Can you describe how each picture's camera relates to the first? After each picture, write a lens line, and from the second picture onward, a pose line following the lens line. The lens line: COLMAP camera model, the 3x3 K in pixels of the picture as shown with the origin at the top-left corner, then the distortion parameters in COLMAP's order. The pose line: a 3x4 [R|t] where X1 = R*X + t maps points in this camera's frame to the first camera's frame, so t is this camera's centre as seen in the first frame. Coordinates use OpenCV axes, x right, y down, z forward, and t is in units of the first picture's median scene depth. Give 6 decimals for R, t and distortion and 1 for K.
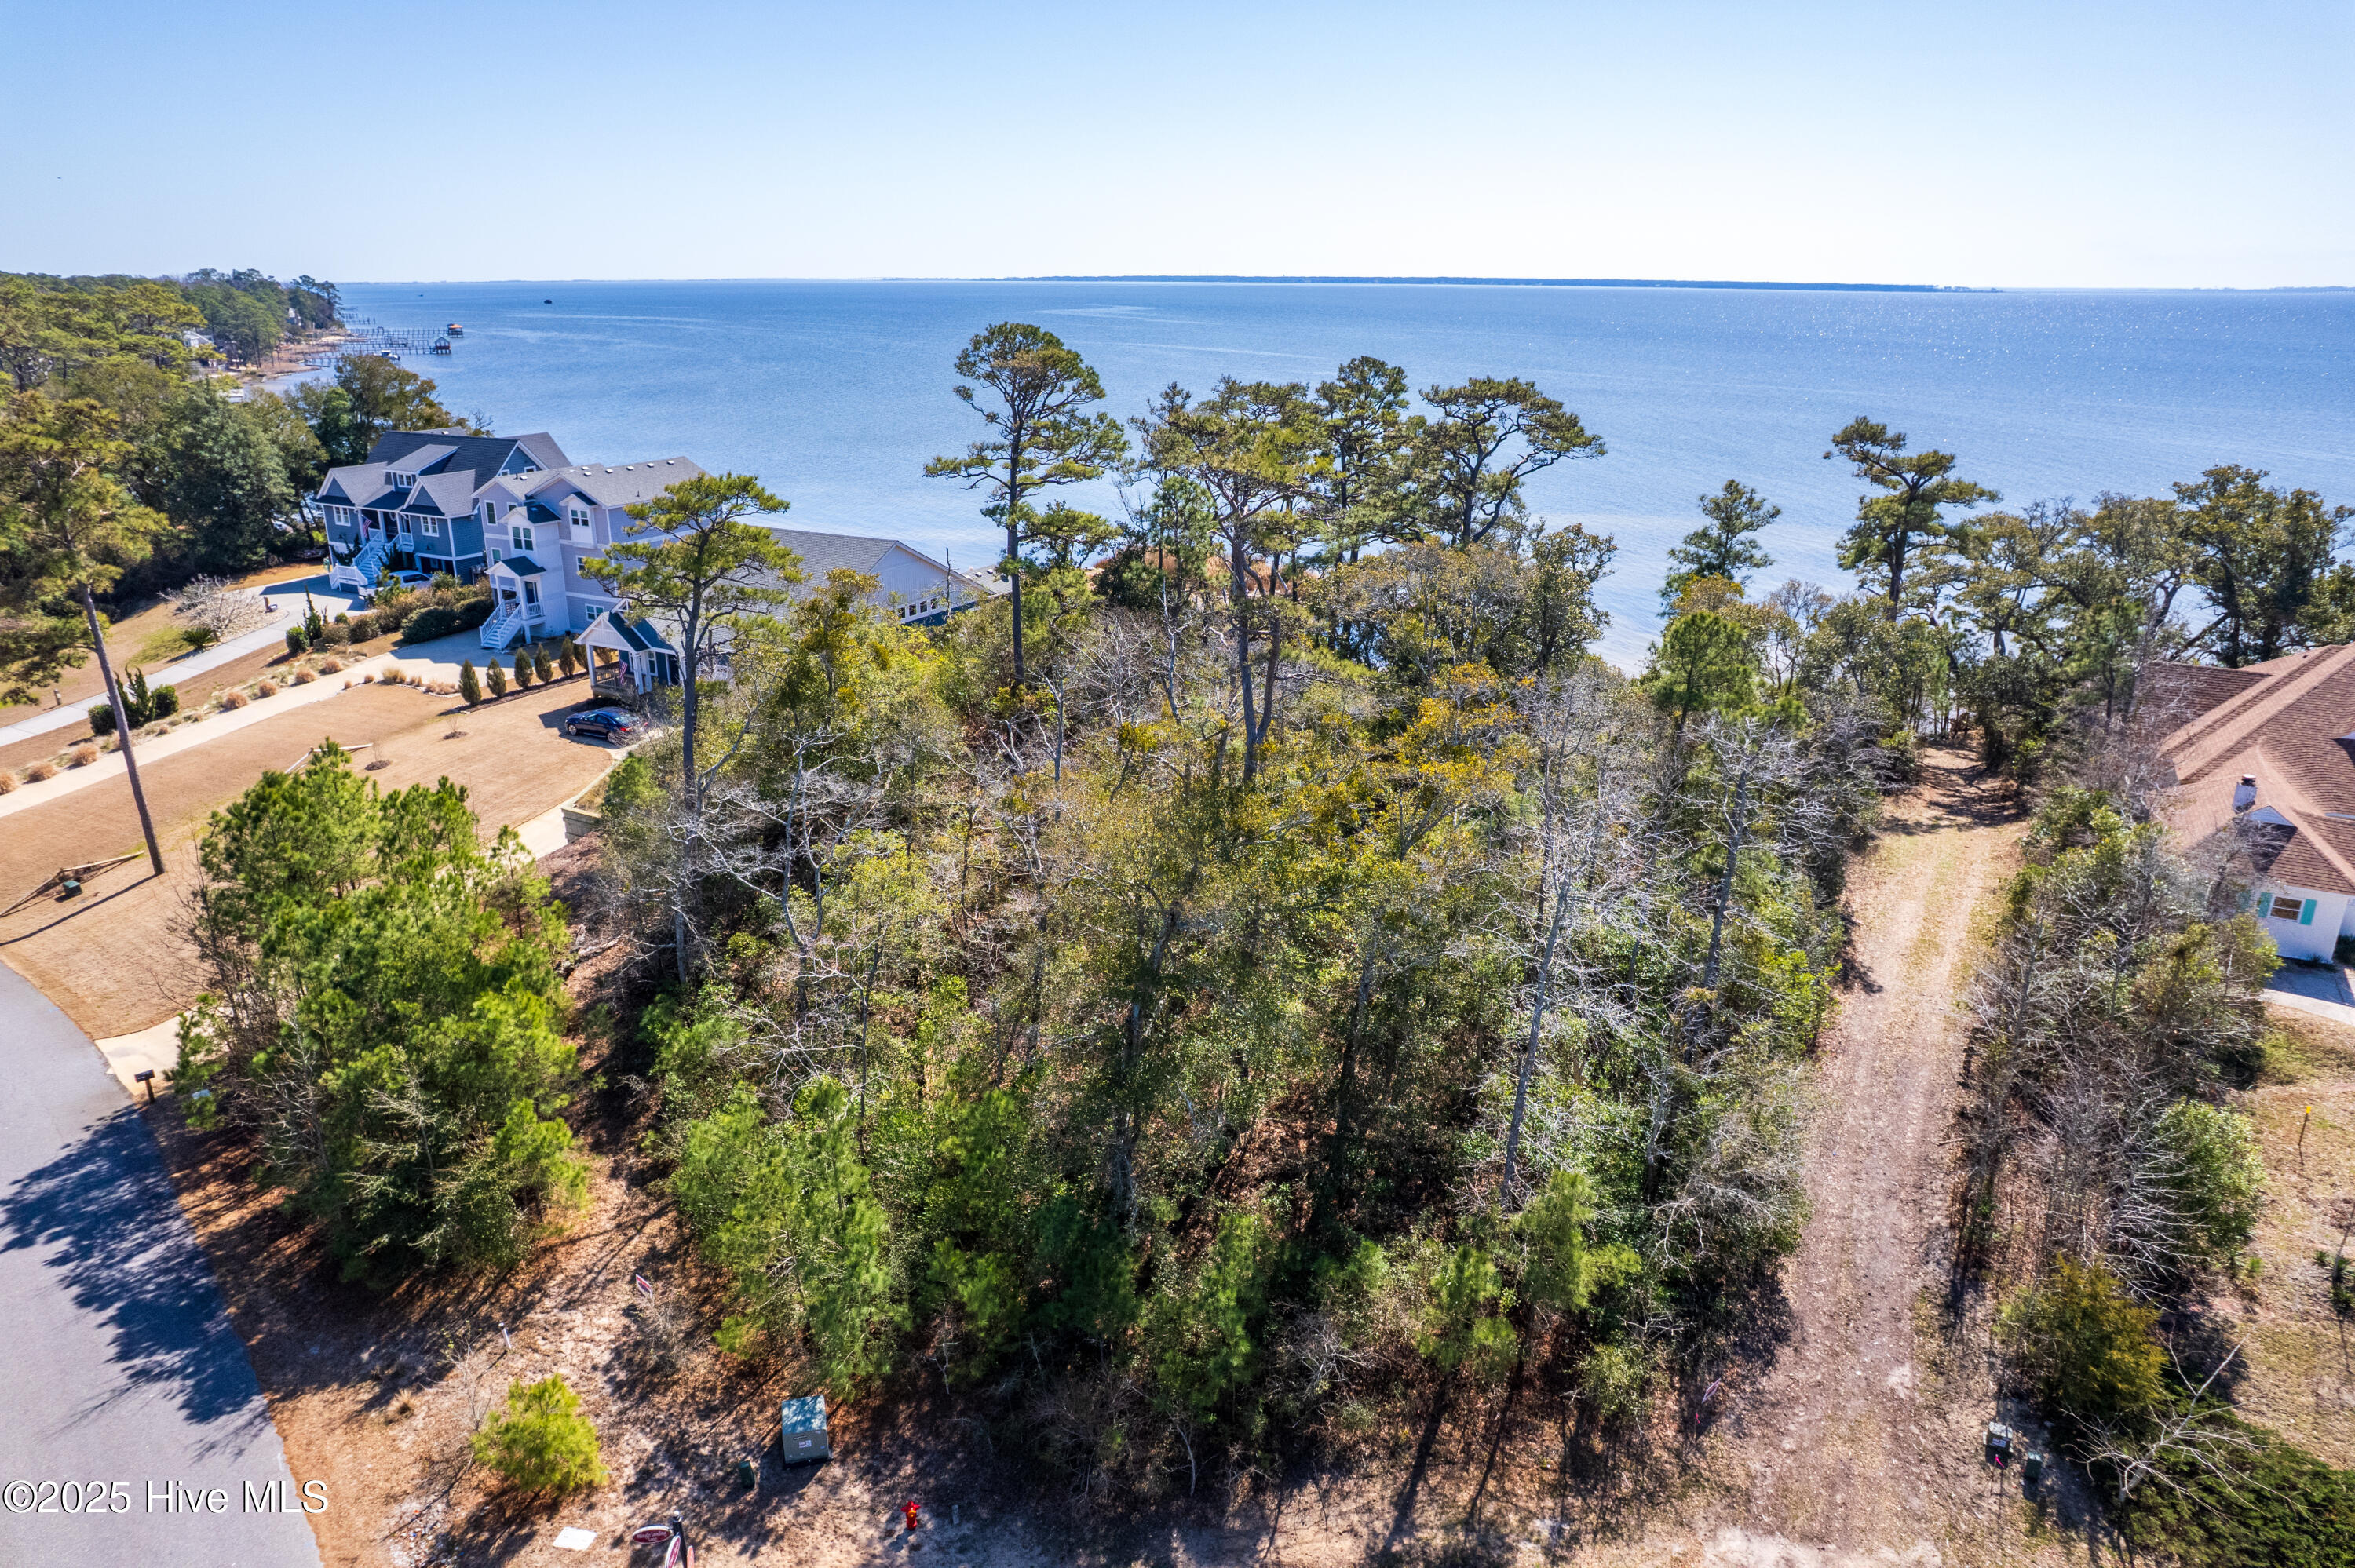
lens RADIAL K [[1509.6, 0, 1176.5], [0, 1509.6, 755.2], [0, 0, 1]] dist [-0.078155, 0.073519]
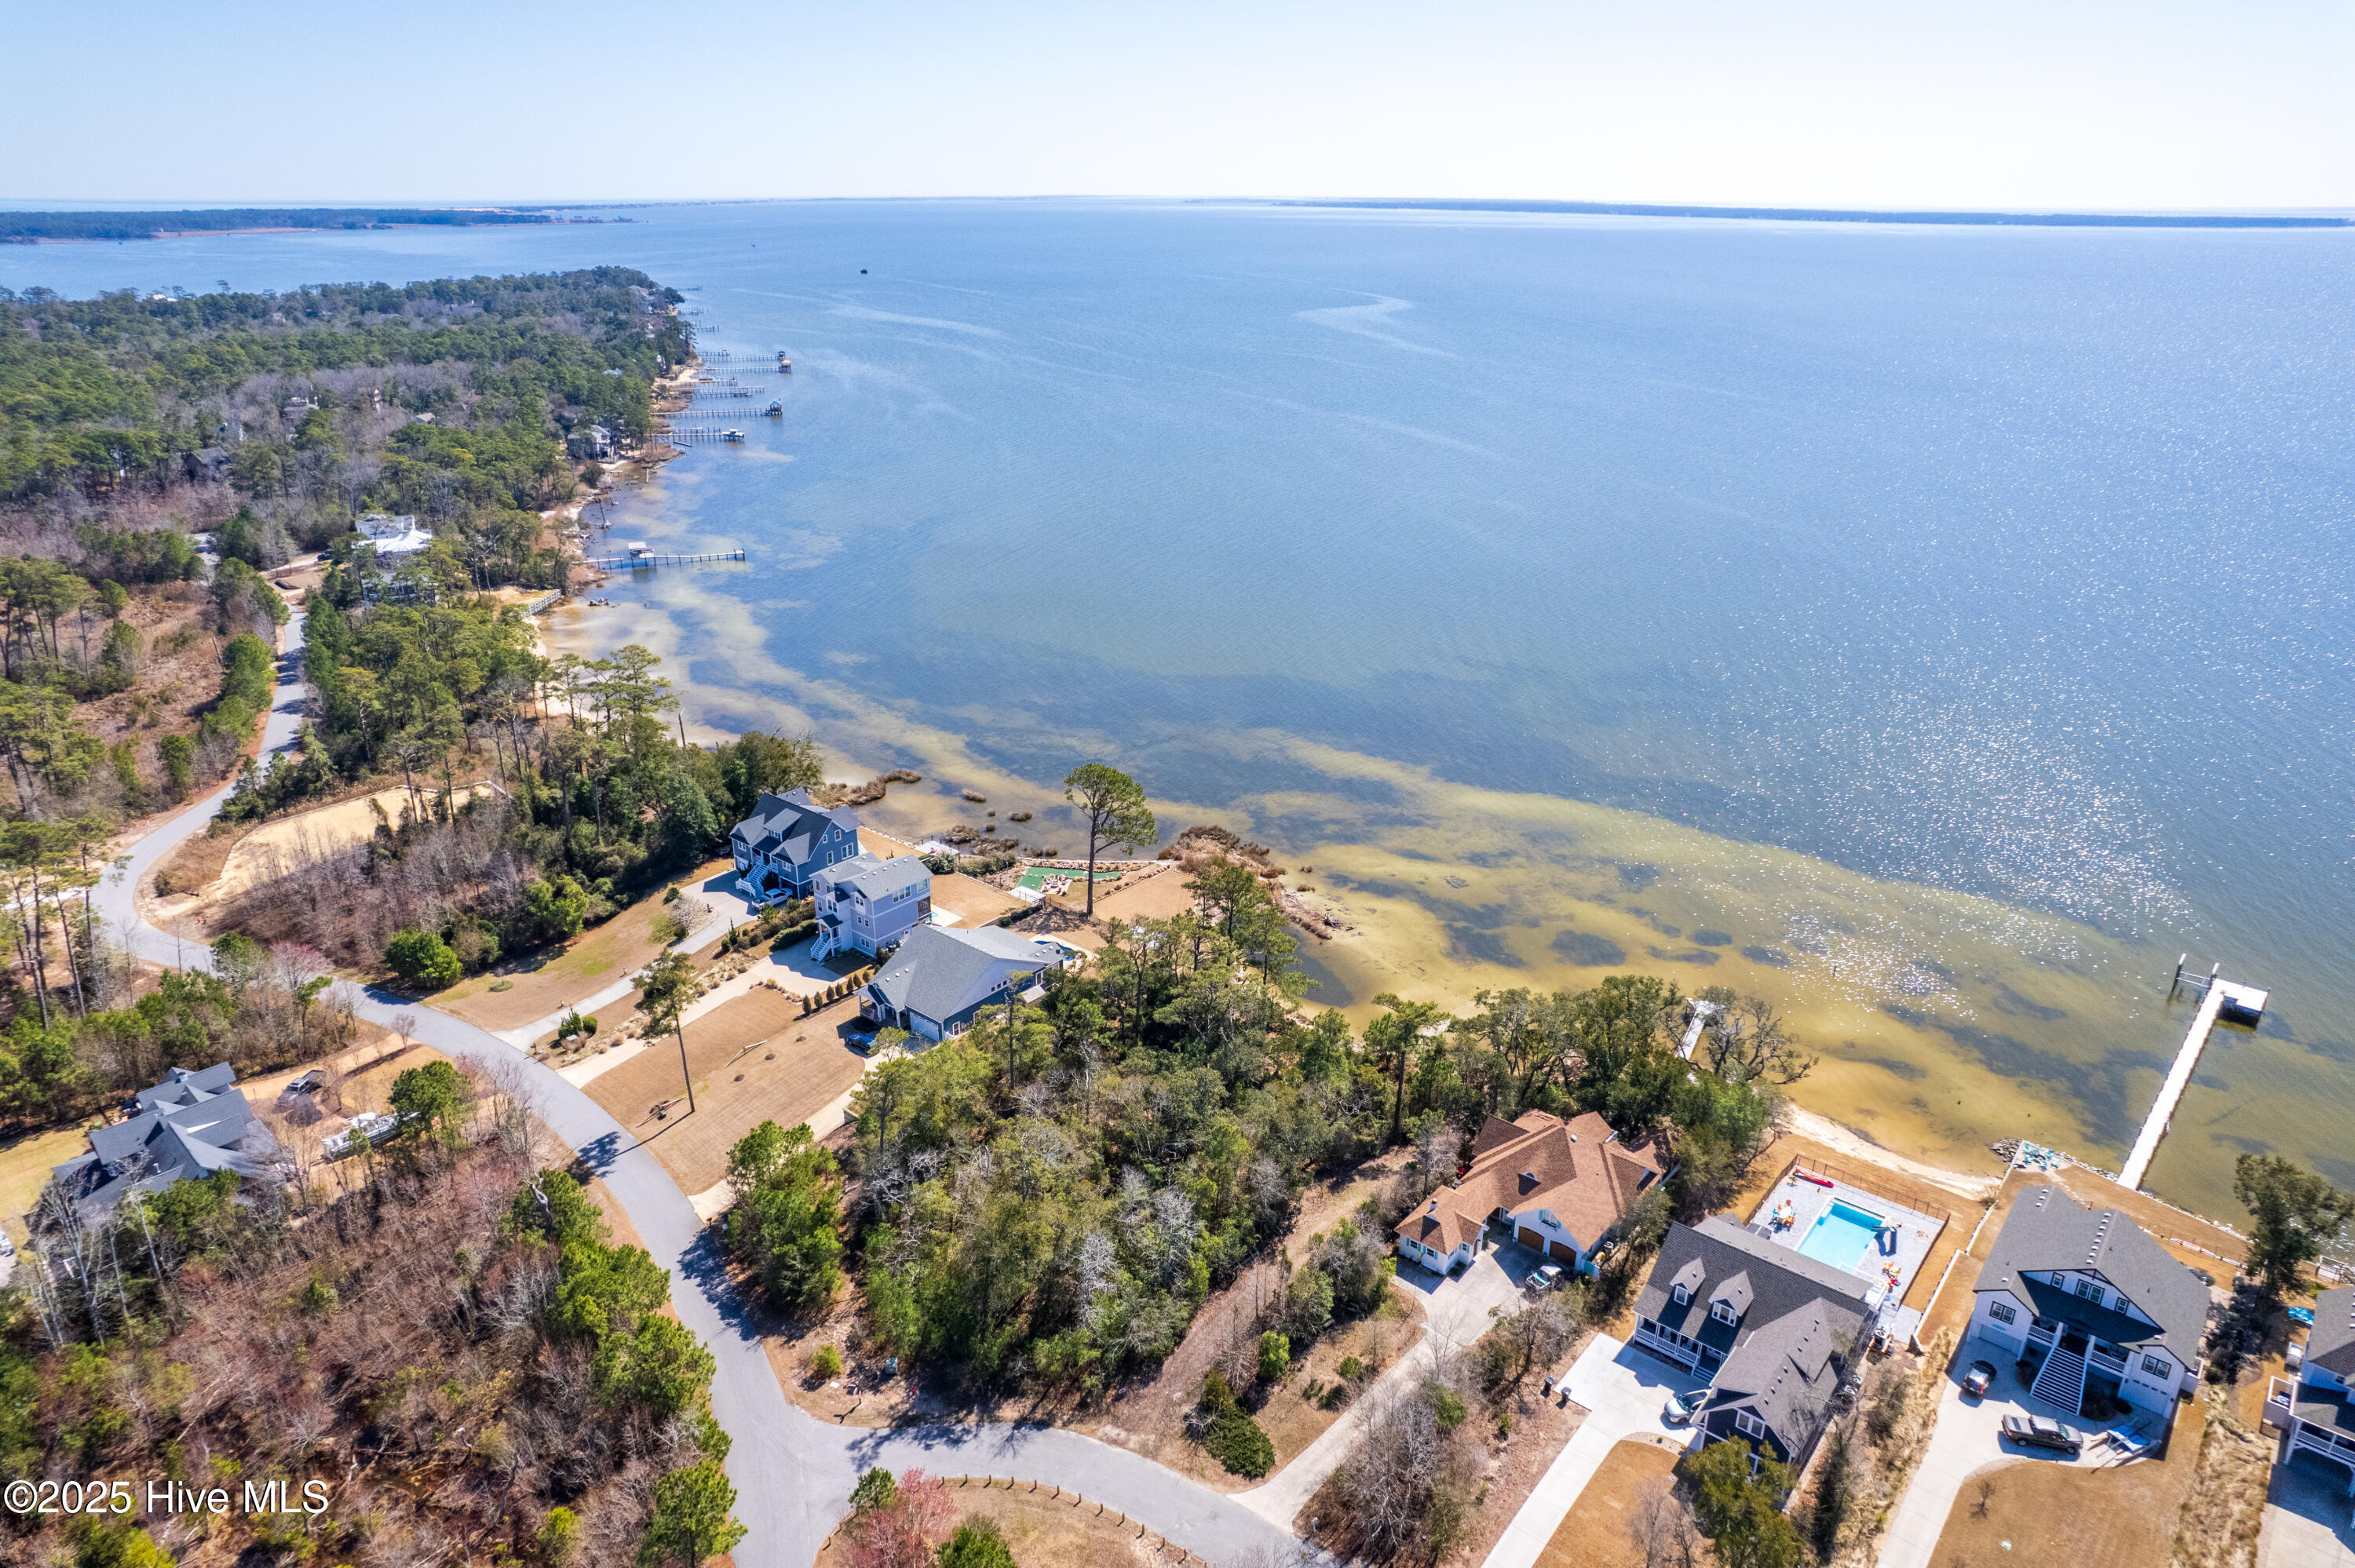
lens RADIAL K [[1509.6, 0, 1176.5], [0, 1509.6, 755.2], [0, 0, 1]] dist [-0.078155, 0.073519]
pose [[0.981684, 0.068578, -0.177743, 0.947146], [-0.059681, 0.996705, 0.054936, -1.244735], [0.180925, -0.043322, 0.982542, -2.339202]]
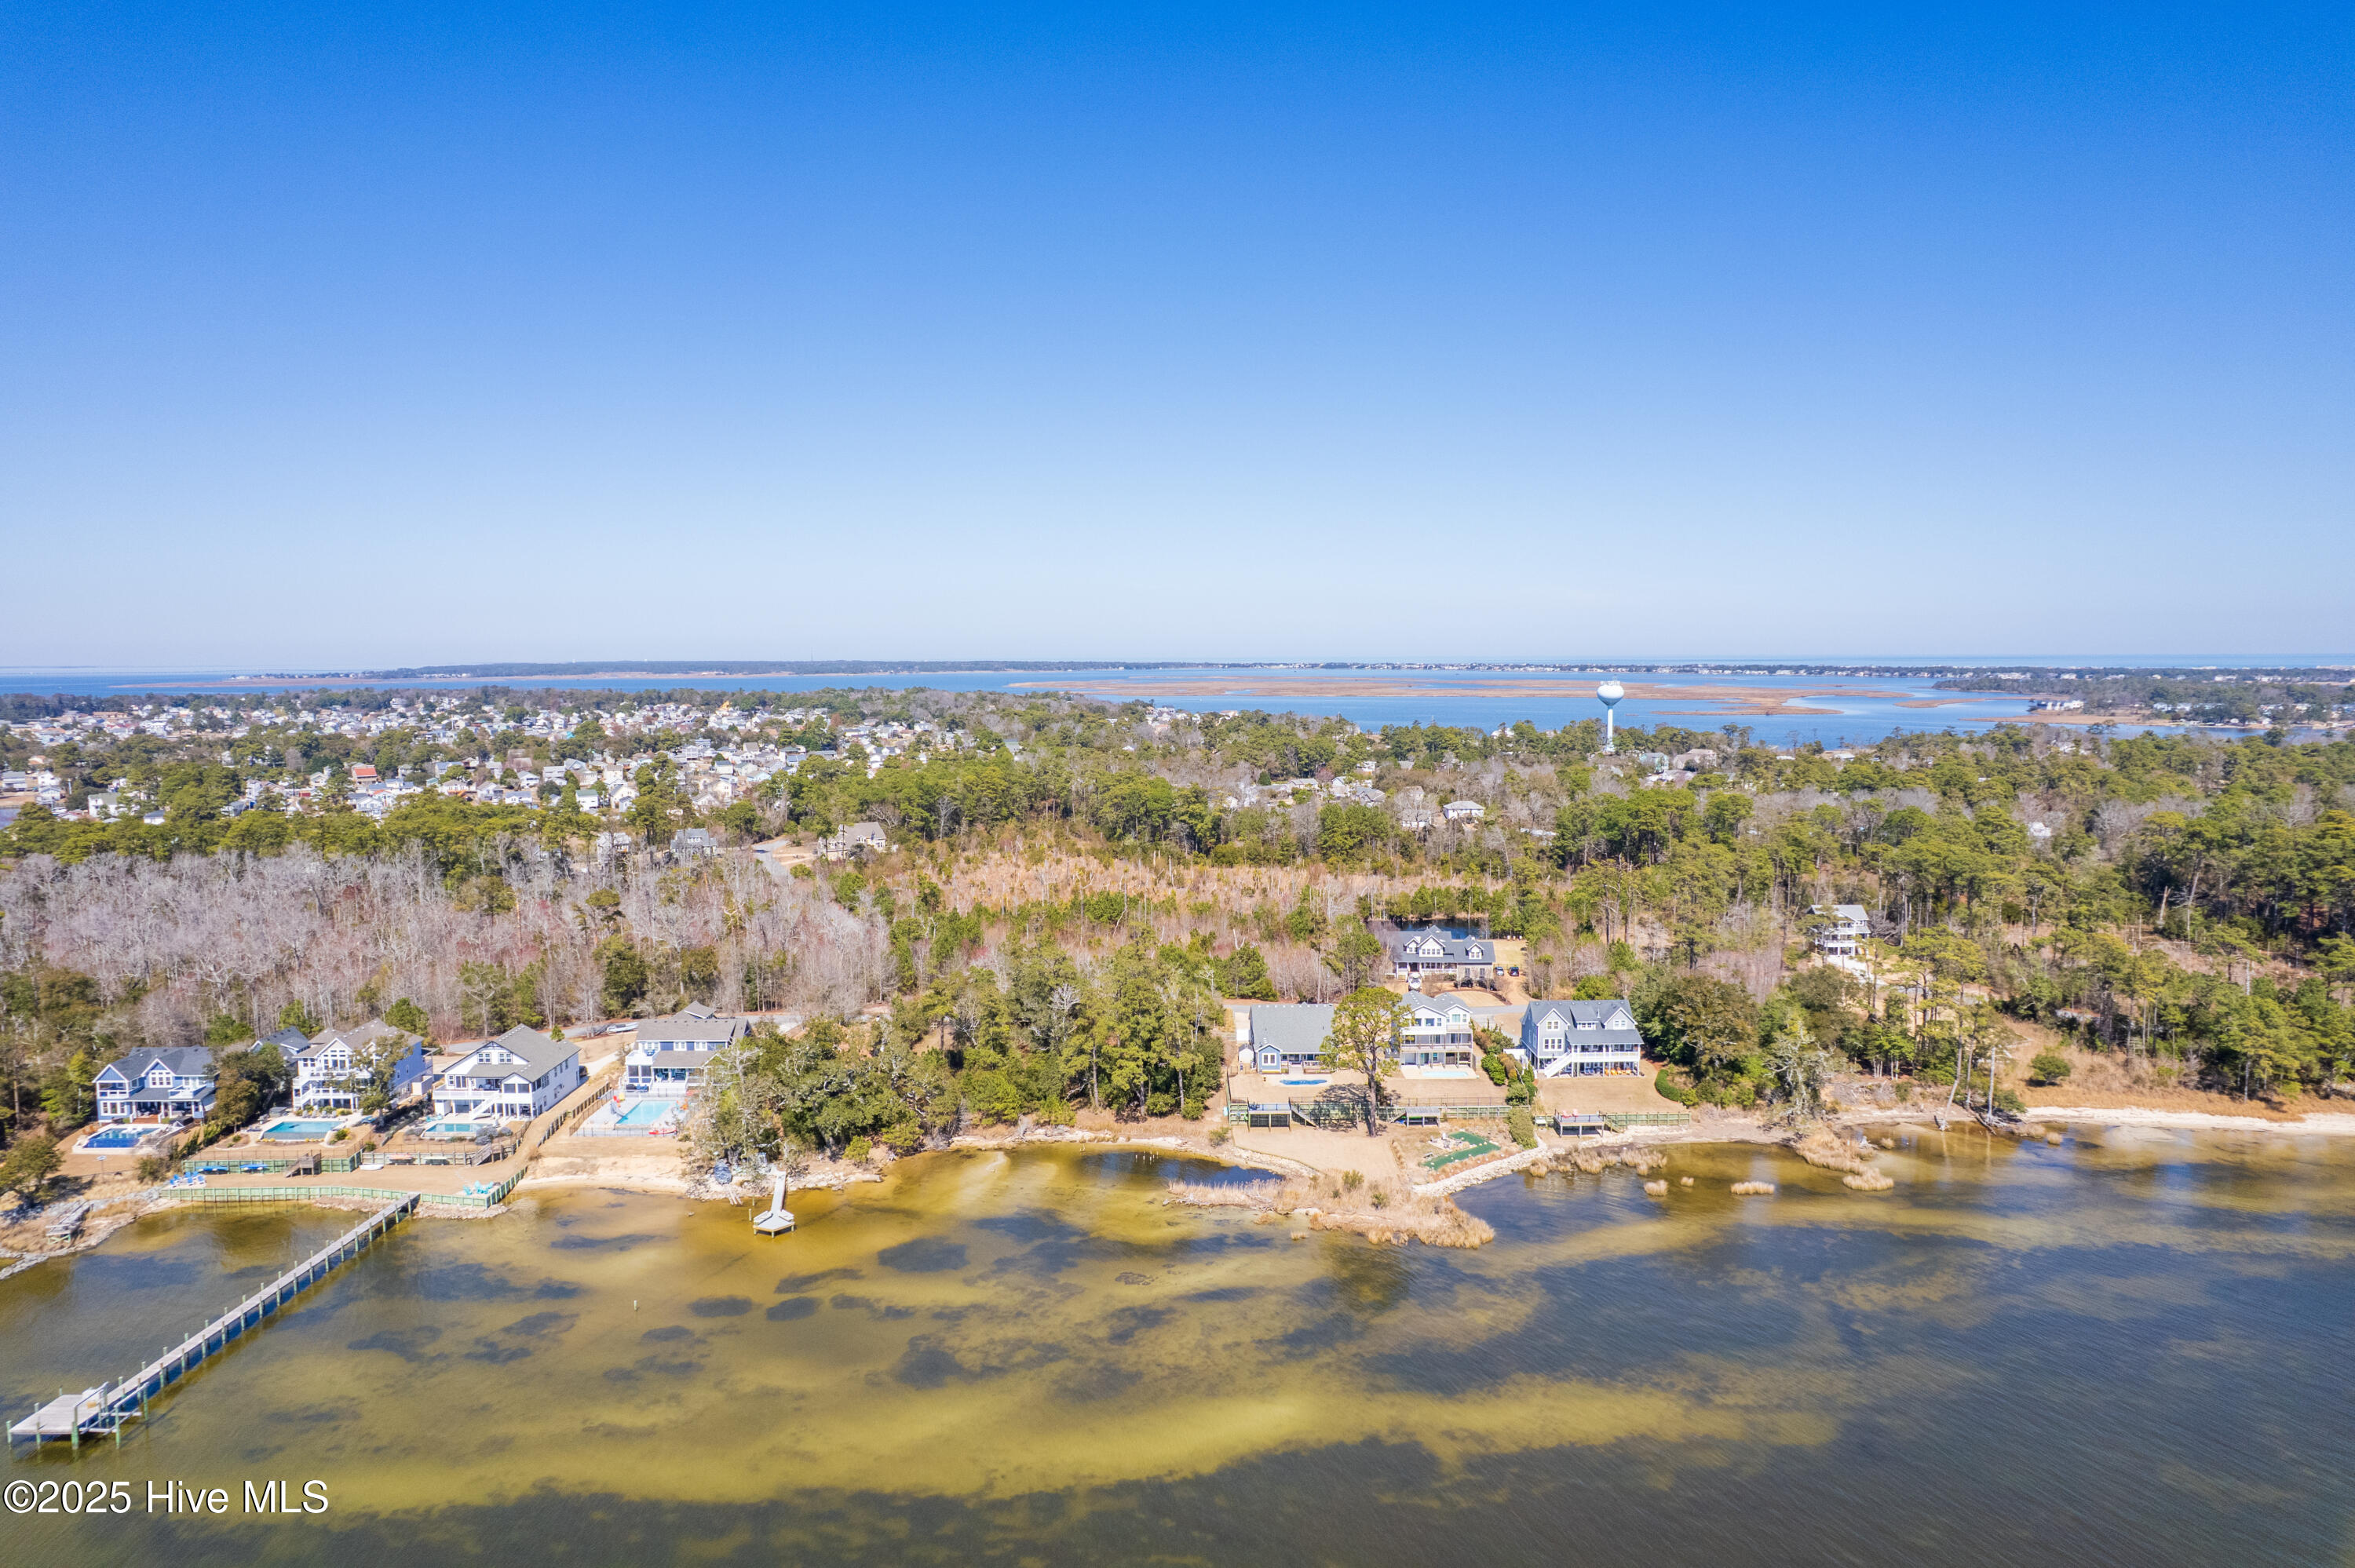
lens RADIAL K [[1517.8, 0, 1177.5], [0, 1517.8, 757.6], [0, 0, 1]] dist [-0.076170, 0.071169]
pose [[-0.870036, 0.037719, -0.491543, 3.074869], [-0.148019, 0.931078, 0.333443, -3.475411], [0.470242, 0.362866, -0.804488, 6.974349]]
